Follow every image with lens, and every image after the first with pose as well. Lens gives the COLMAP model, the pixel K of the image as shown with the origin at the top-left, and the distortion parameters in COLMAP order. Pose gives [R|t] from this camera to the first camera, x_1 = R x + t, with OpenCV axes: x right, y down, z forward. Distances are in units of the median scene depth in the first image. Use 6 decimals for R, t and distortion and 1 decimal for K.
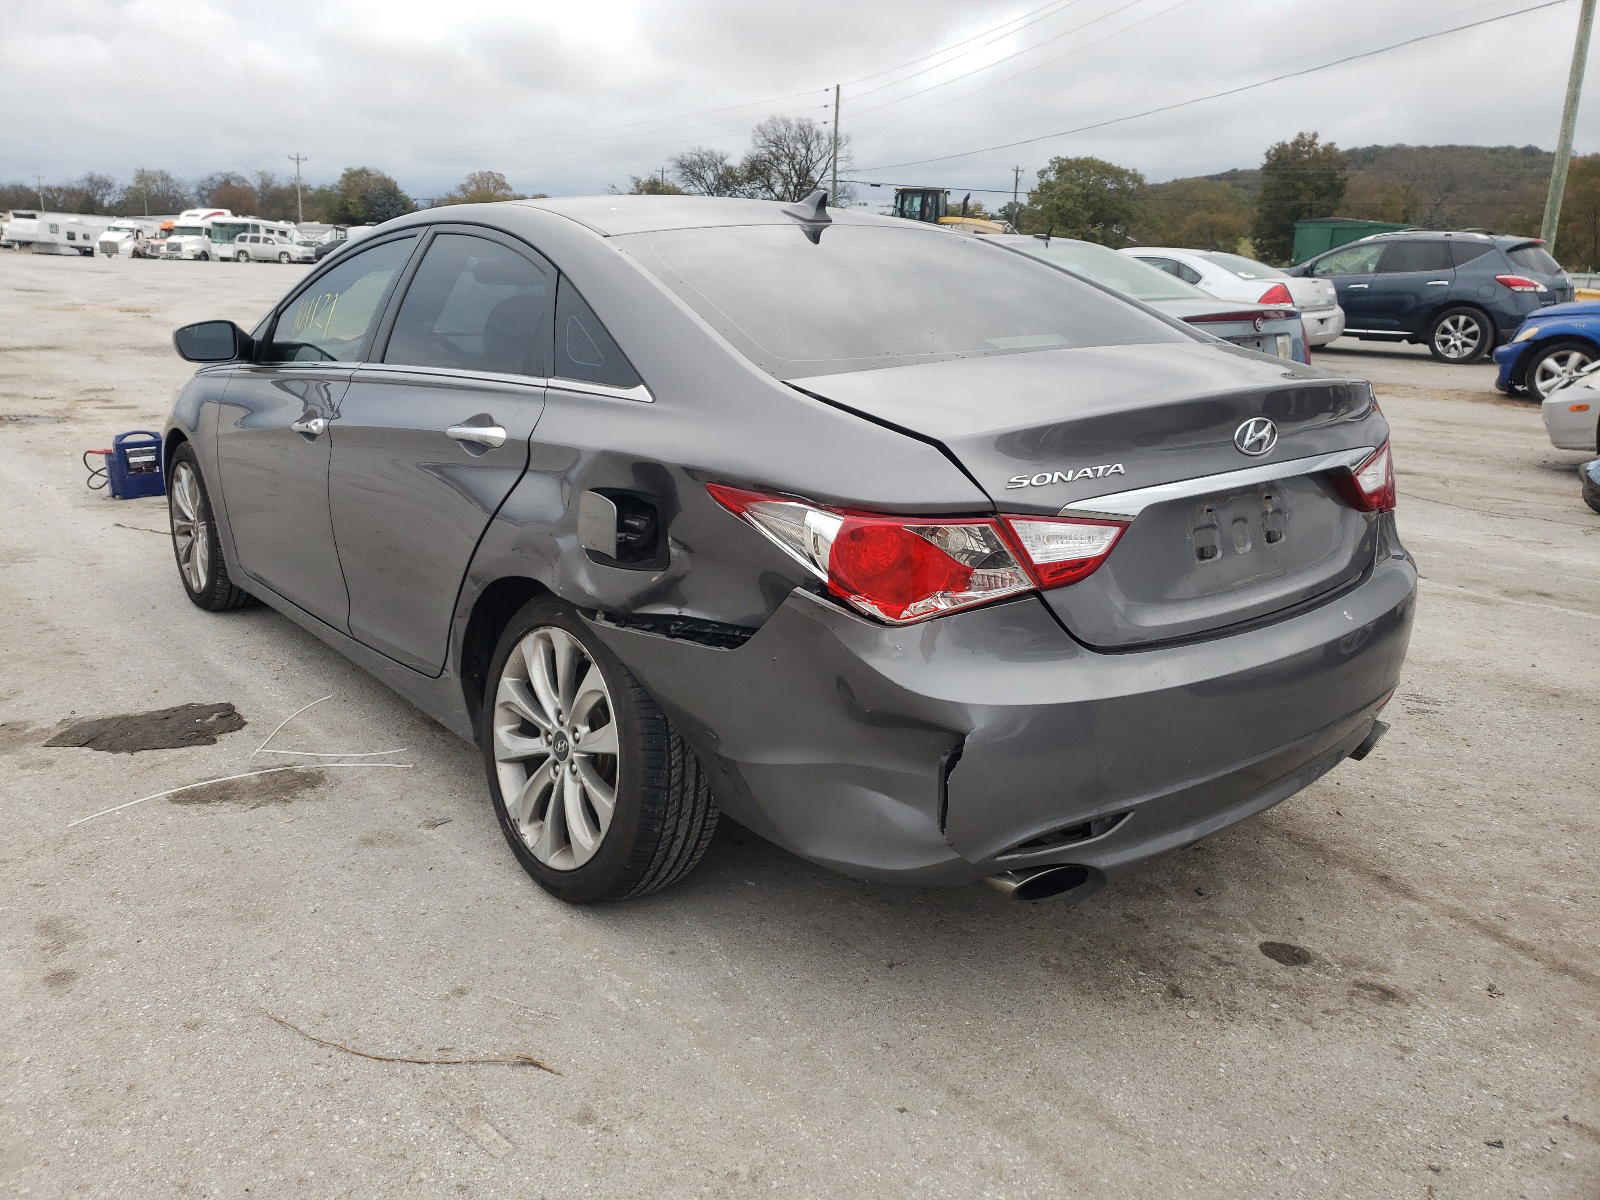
lens RADIAL K [[1209.0, 0, 805.6], [0, 1209.0, 596.9], [0, 0, 1]] dist [-0.005728, -0.010490]
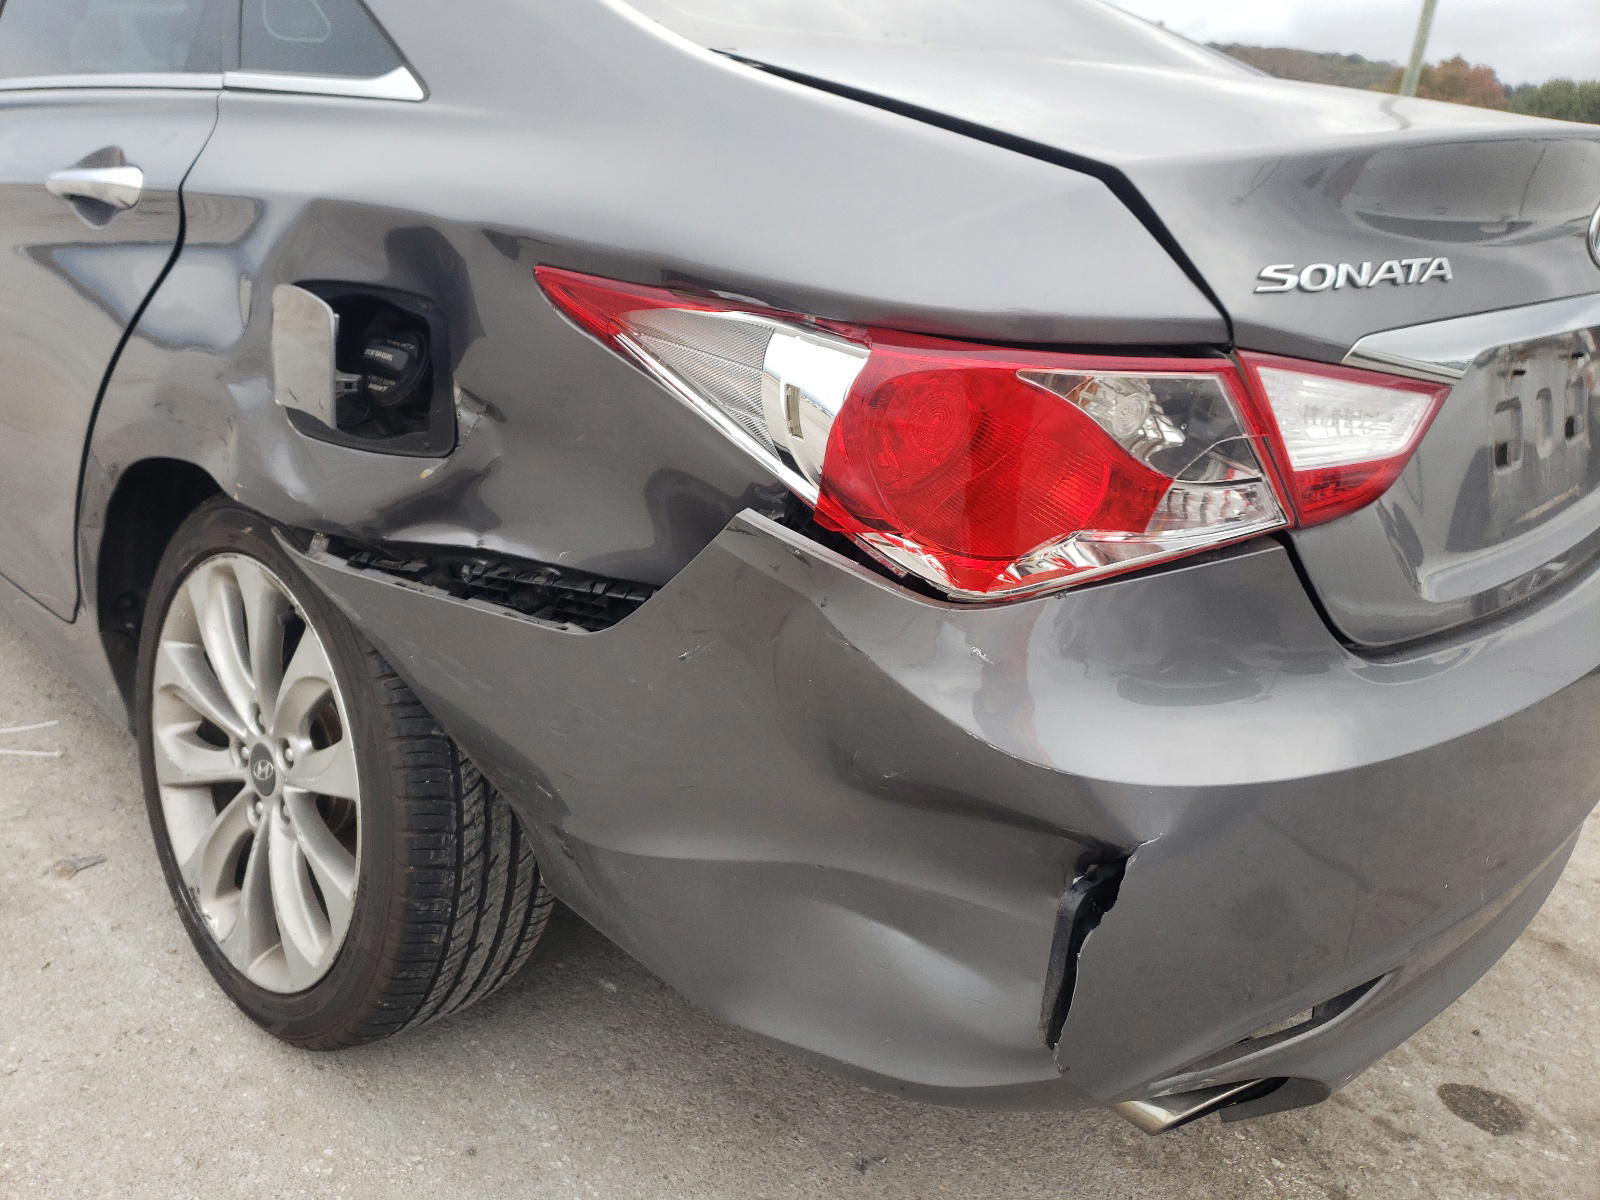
lens RADIAL K [[1276.7, 0, 791.2], [0, 1276.7, 612.1], [0, 0, 1]] dist [0.004728, -0.024562]
pose [[0.992857, 0.014847, 0.118382, -0.039276], [-0.027060, 0.994392, 0.102239, -0.016015], [-0.116201, -0.104712, 0.987691, 0.468721]]
